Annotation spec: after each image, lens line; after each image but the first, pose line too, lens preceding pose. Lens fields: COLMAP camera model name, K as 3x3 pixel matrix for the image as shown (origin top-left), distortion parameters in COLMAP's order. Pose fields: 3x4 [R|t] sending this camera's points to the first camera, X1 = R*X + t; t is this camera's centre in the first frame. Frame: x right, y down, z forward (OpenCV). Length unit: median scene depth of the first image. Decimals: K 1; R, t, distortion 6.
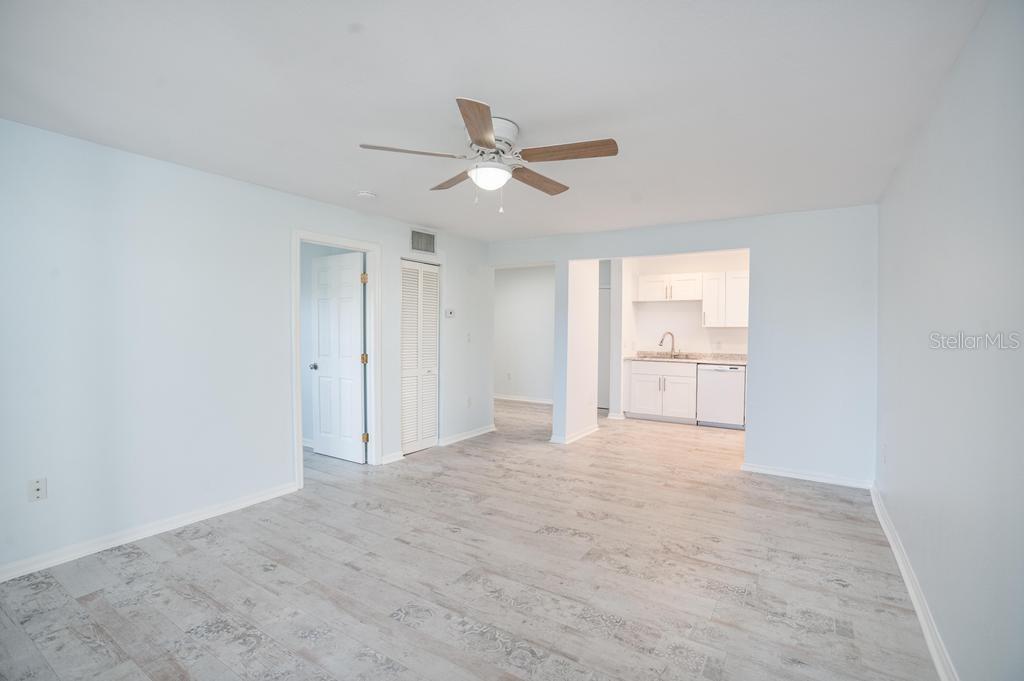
lens RADIAL K [[479.3, 0, 511.1], [0, 479.3, 304.2], [0, 0, 1]] dist [-0.051759, 0.015874]
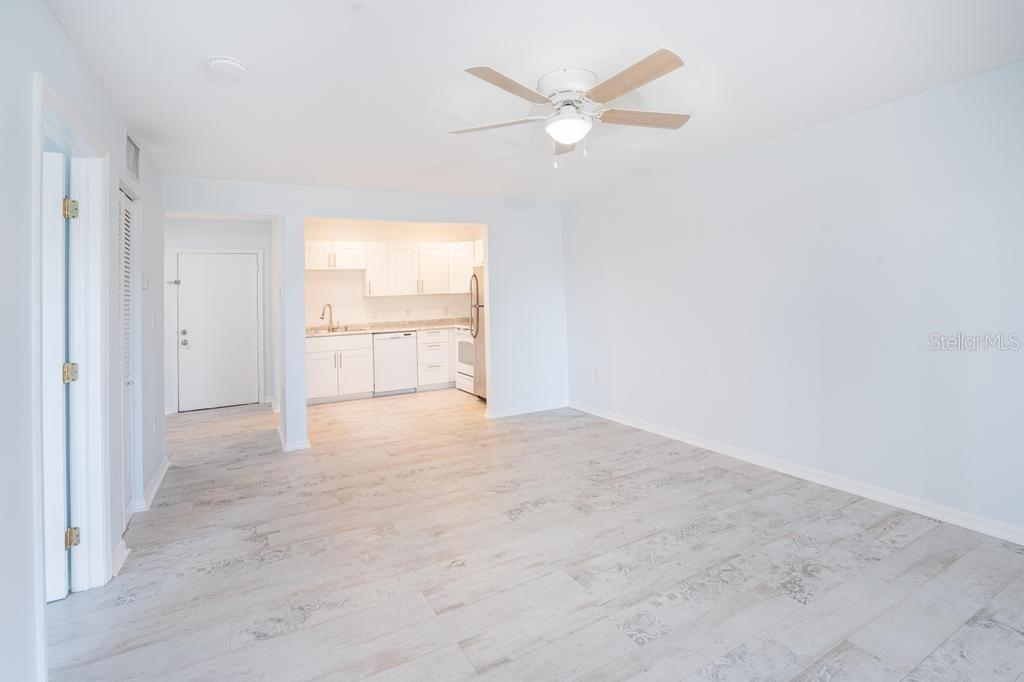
lens RADIAL K [[494.4, 0, 512.2], [0, 494.4, 268.5], [0, 0, 1]] dist [-0.056863, 0.020104]
pose [[0.471939, 0.021138, 0.881378, -0.797661], [-0.006405, 0.999768, -0.020548, 0.018845], [-0.881608, 0.004052, 0.471966, 0.570399]]
